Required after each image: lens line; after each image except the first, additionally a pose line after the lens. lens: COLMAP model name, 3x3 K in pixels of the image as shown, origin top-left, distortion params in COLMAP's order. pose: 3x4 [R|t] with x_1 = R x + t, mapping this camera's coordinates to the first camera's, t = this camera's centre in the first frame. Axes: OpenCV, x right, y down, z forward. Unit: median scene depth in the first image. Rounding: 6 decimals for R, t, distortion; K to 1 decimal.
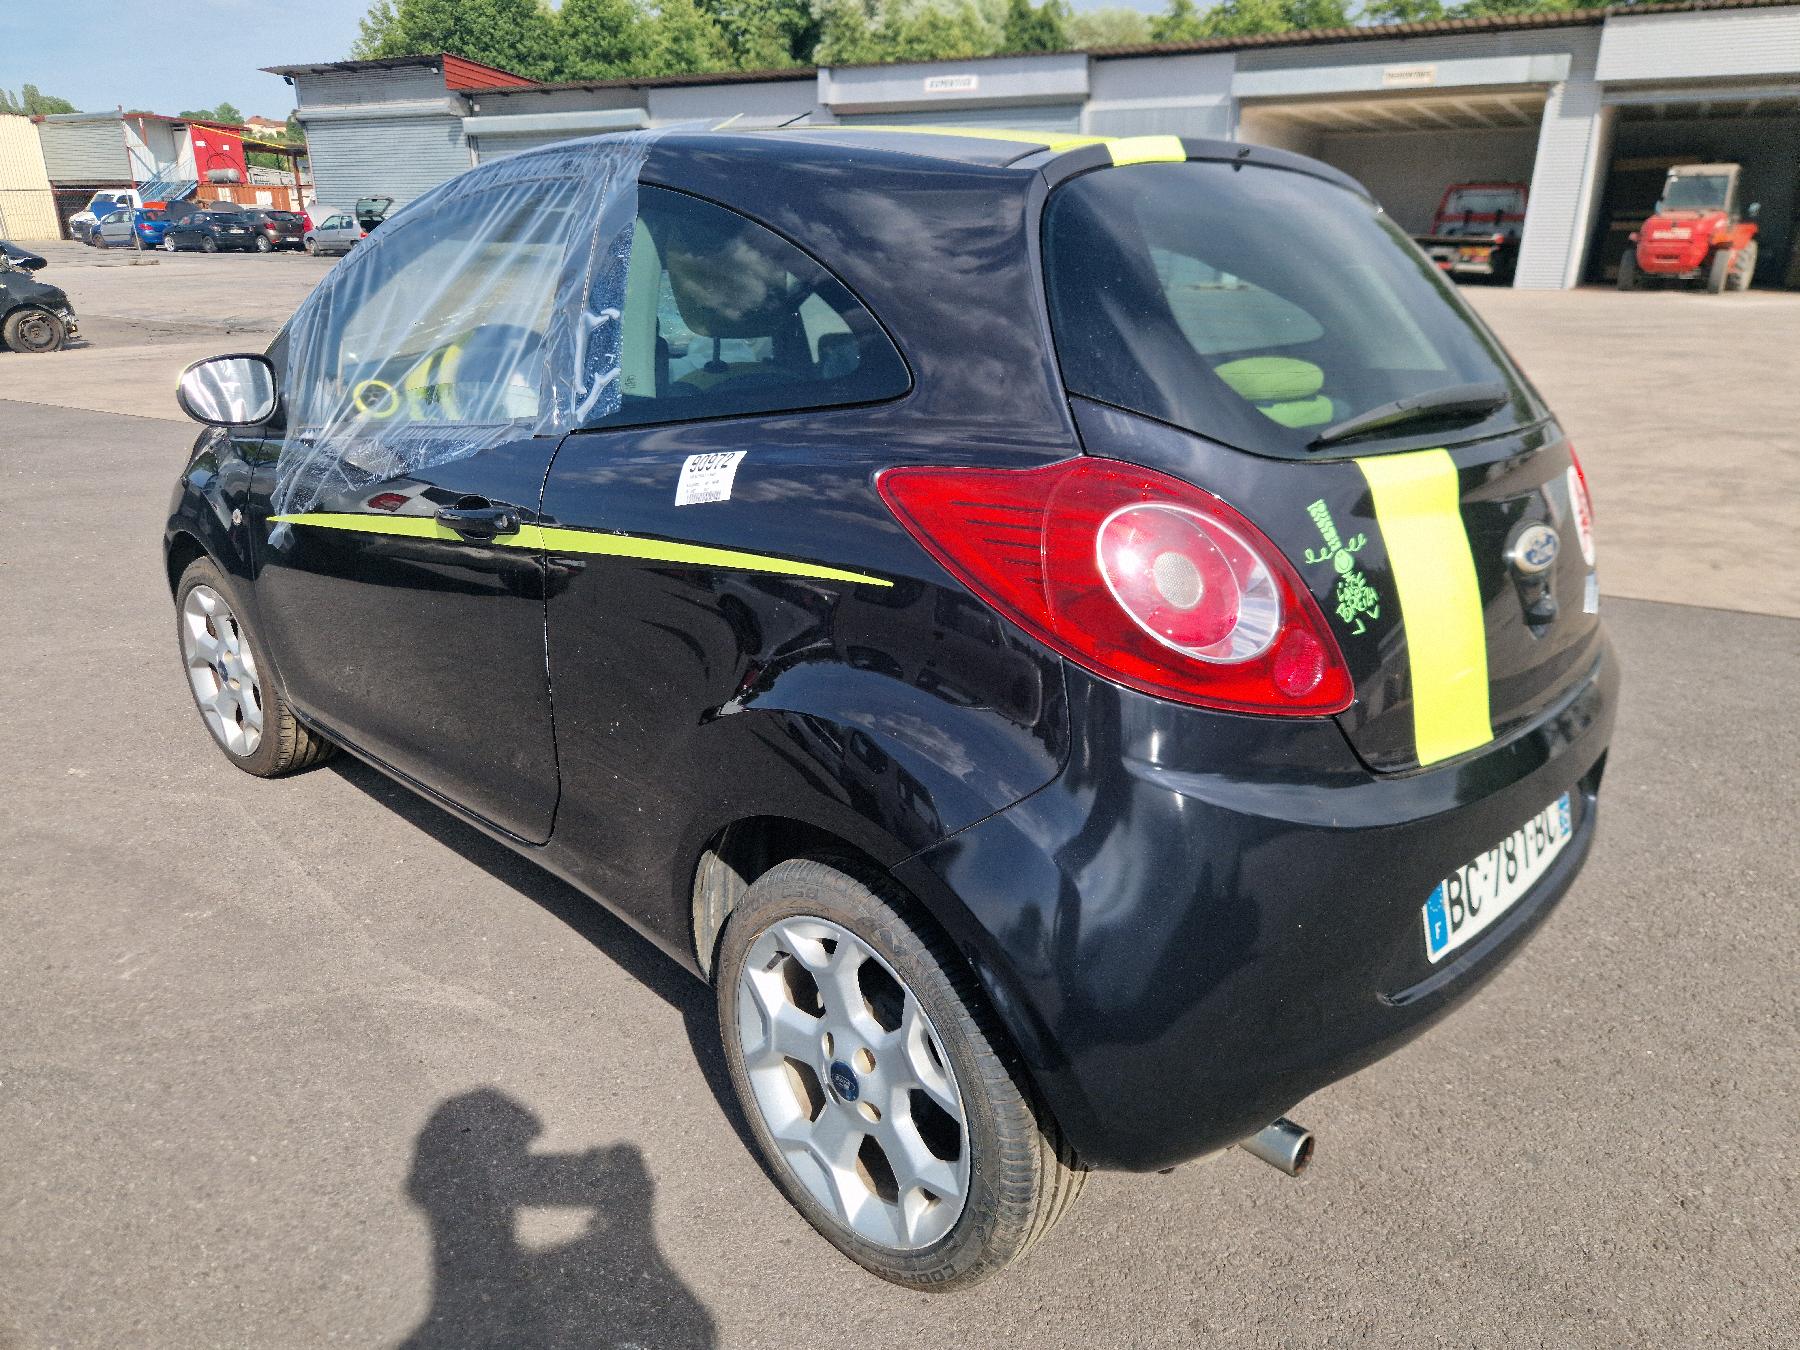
lens RADIAL K [[1223.4, 0, 893.5], [0, 1223.4, 668.0], [0, 0, 1]] dist [0.055965, -0.045596]
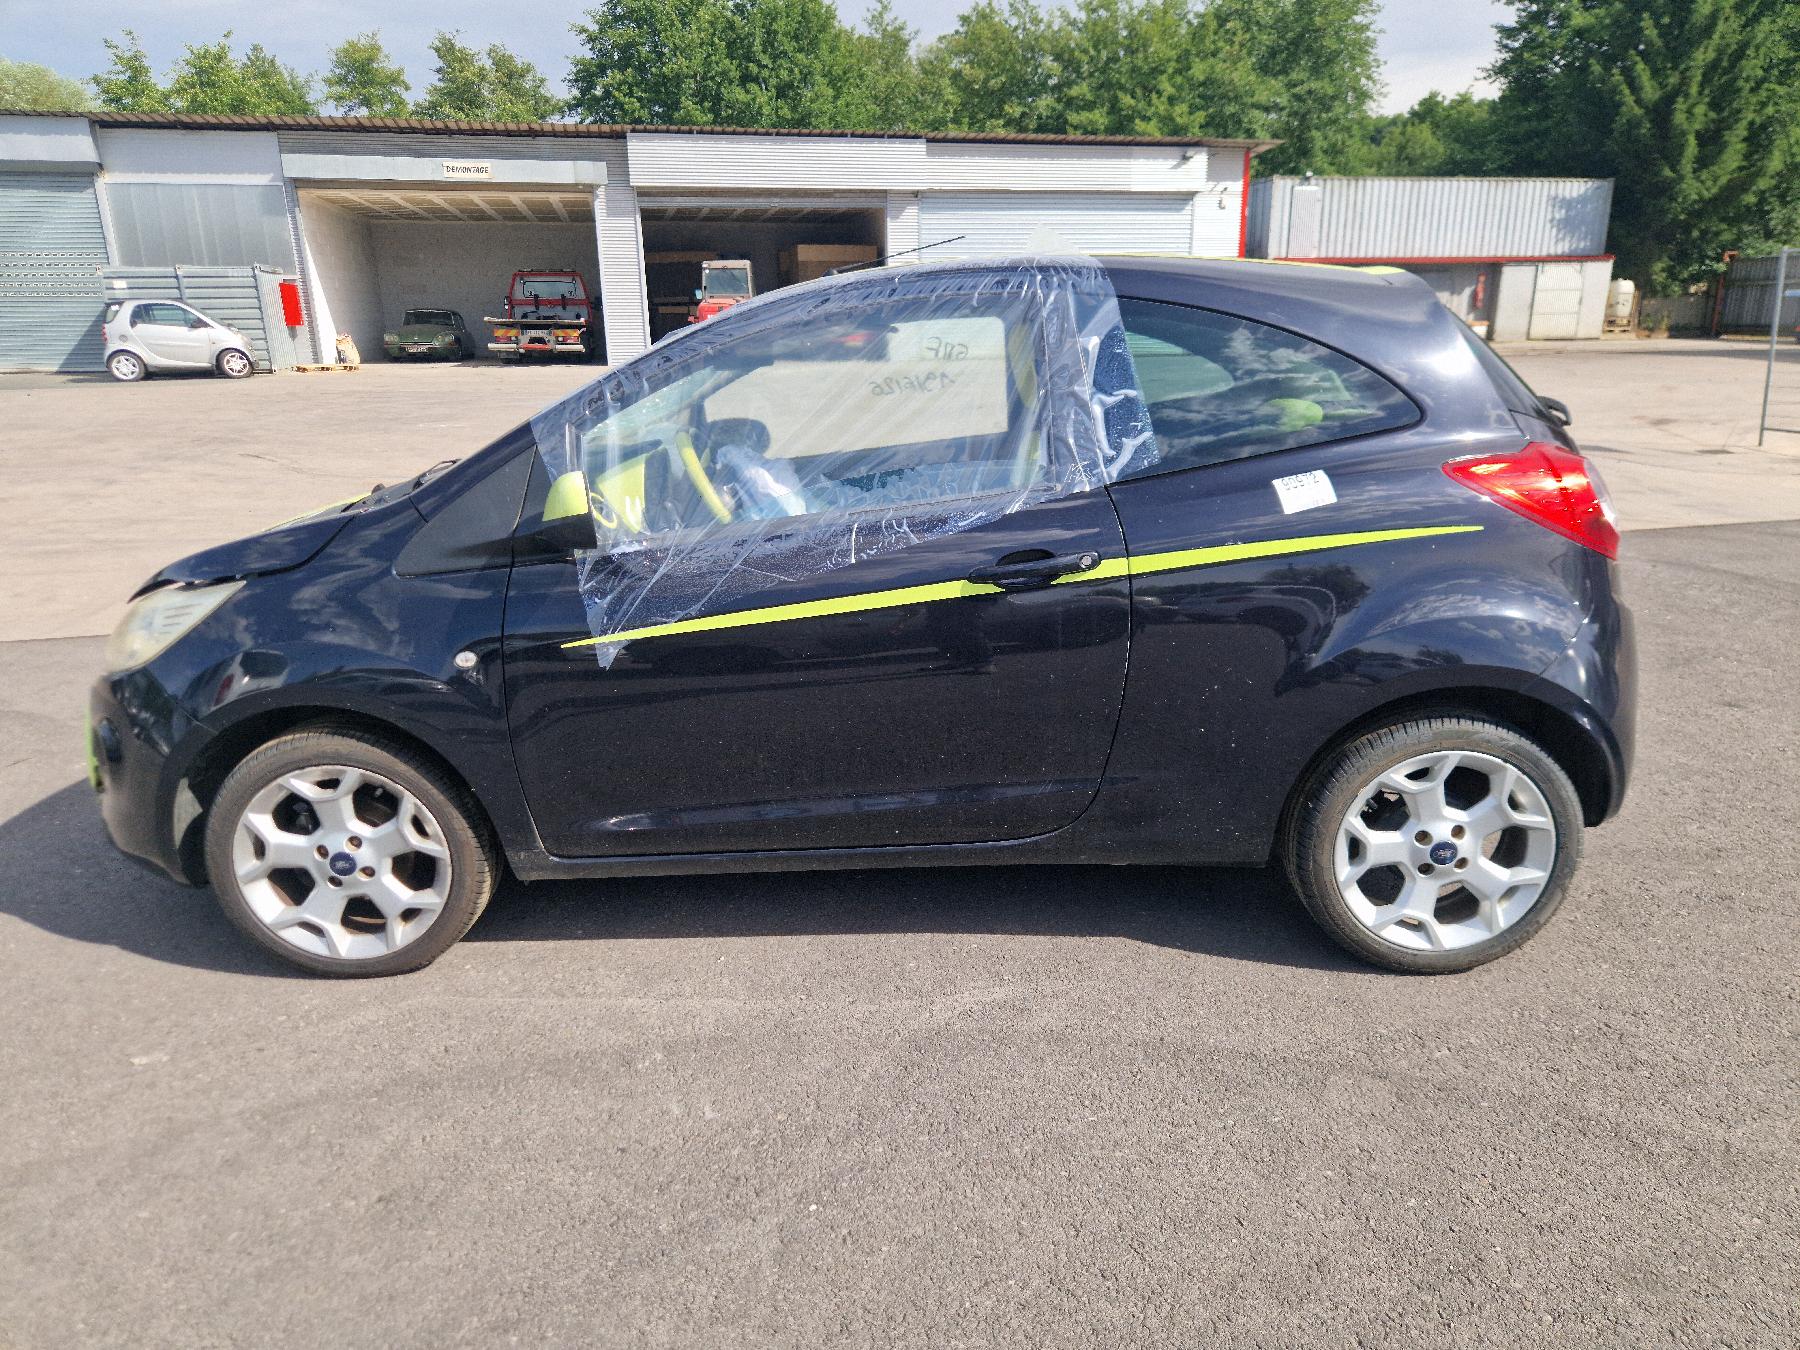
lens RADIAL K [[1223.4, 0, 874.9], [0, 1223.4, 712.3], [0, 0, 1]] dist [0.055965, -0.045596]
pose [[0.736814, -0.223449, 0.638103, -0.113457], [0.240721, 0.968660, 0.061243, -0.008423], [-0.631790, 0.108480, 0.767512, 0.015828]]
